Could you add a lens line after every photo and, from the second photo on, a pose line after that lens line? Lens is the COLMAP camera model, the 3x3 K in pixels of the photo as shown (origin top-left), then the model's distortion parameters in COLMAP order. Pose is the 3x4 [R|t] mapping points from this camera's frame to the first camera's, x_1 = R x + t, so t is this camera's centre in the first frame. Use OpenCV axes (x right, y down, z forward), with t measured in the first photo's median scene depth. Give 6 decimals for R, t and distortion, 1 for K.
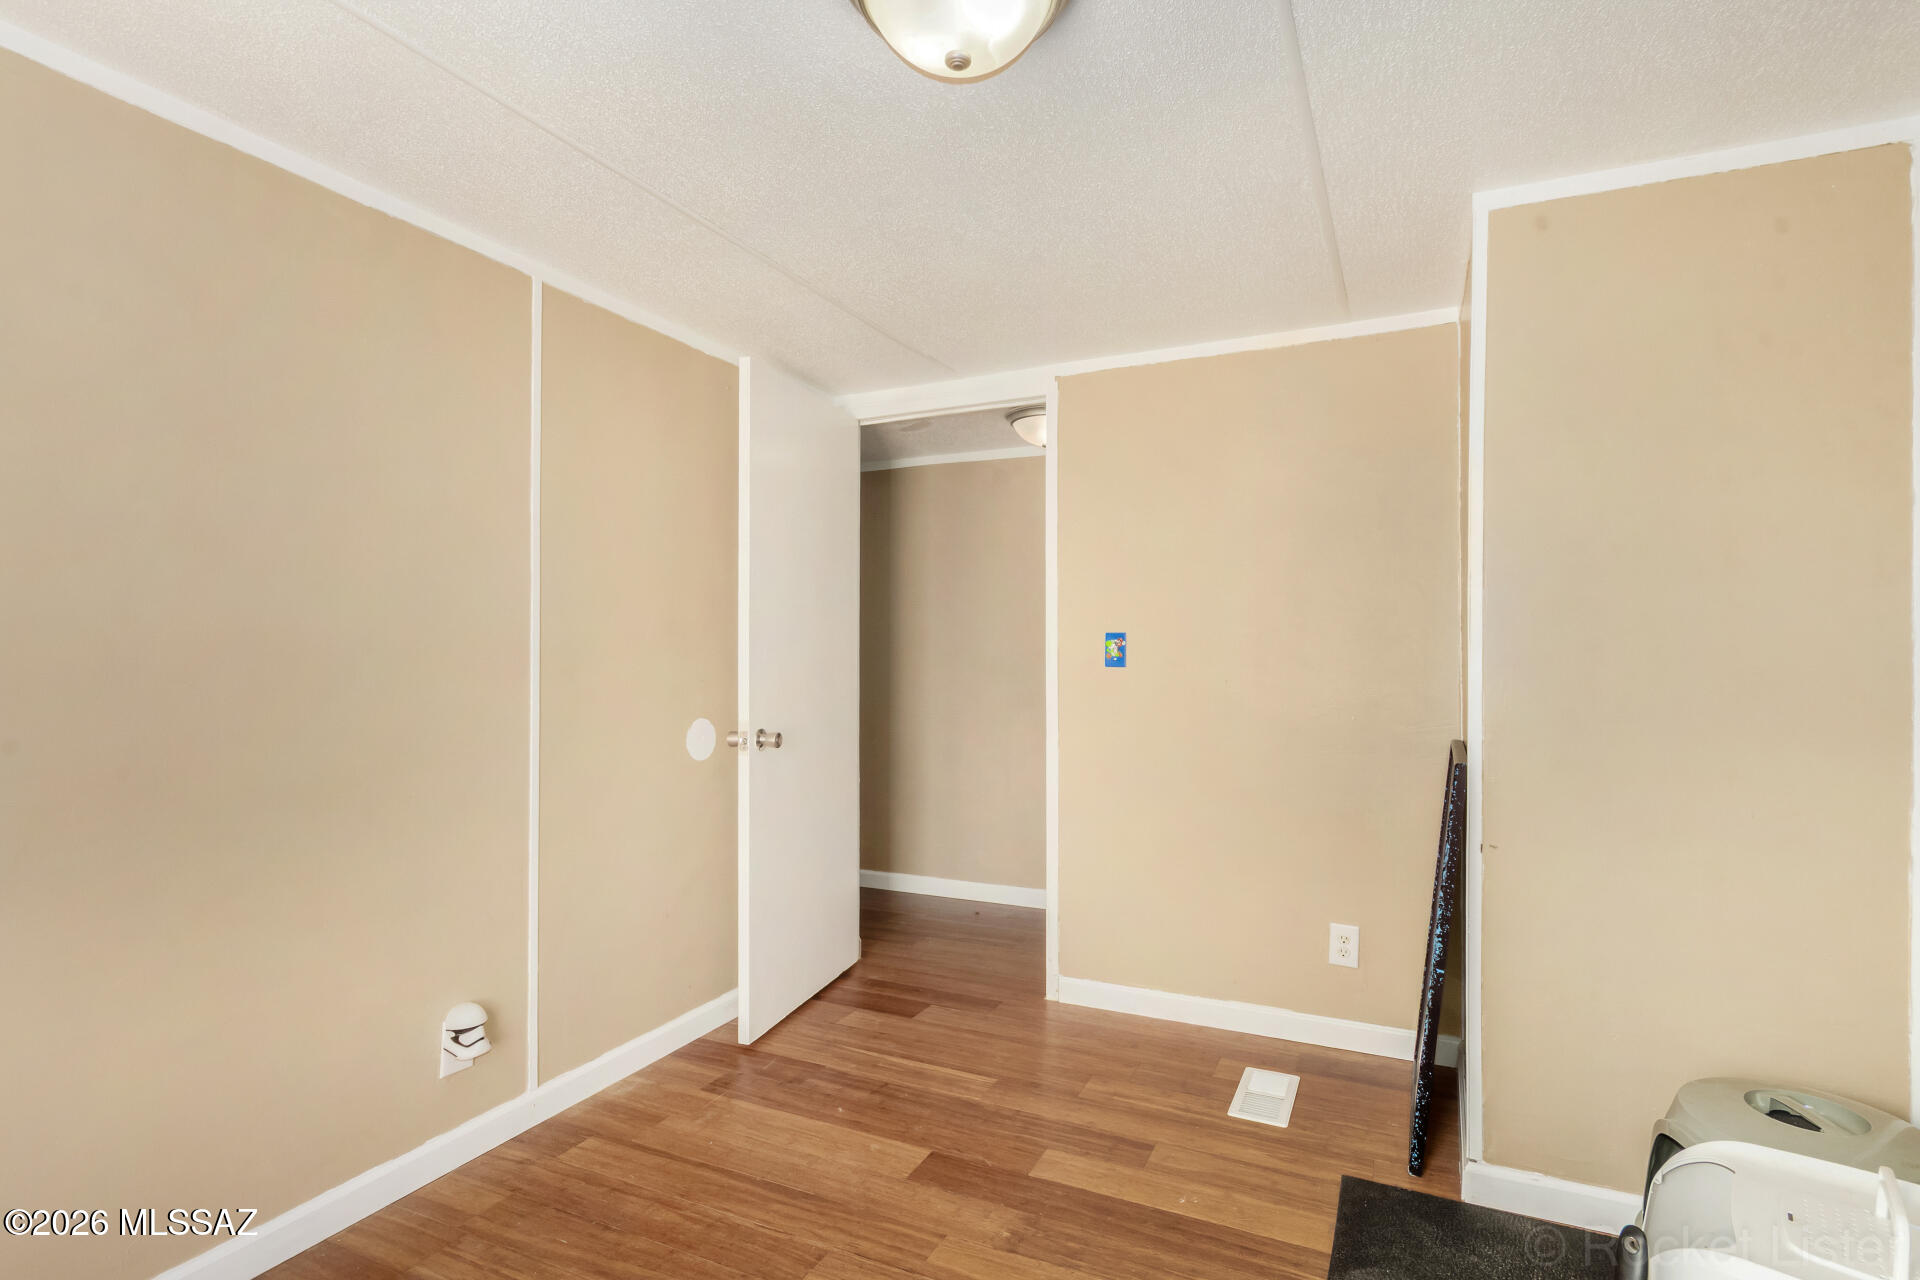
lens RADIAL K [[905.4, 0, 959.3], [0, 905.4, 642.7], [0, 0, 1]] dist [-0.002476, 0.000187]
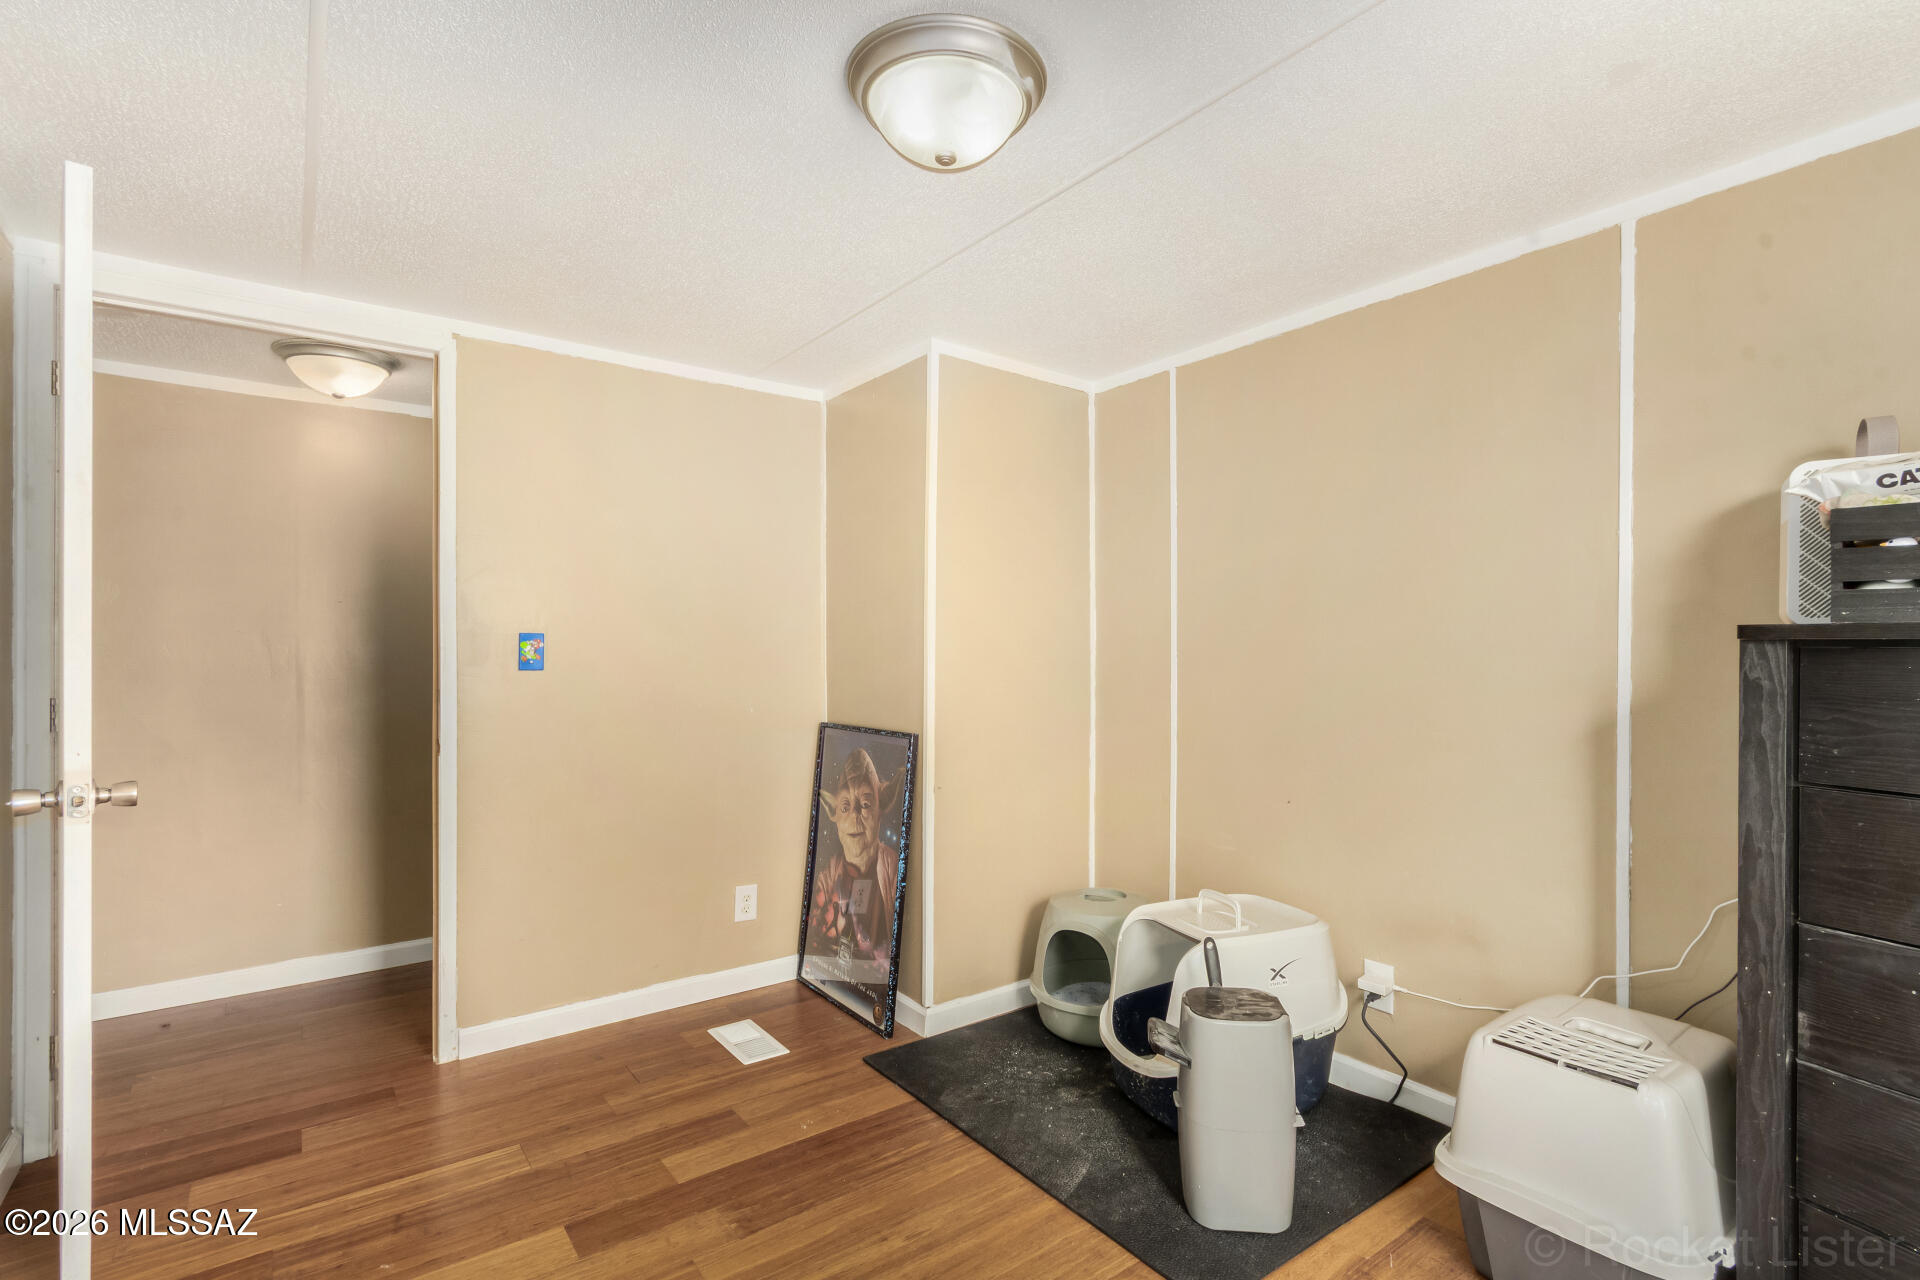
lens RADIAL K [[905.4, 0, 959.0], [0, 905.4, 648.4], [0, 0, 1]] dist [-0.002476, 0.000187]
pose [[0.468078, 0.006894, 0.883660, -0.532928], [-0.009585, 0.999950, -0.002724, 0.002818], [-0.883635, -0.007195, 0.468121, 0.219658]]
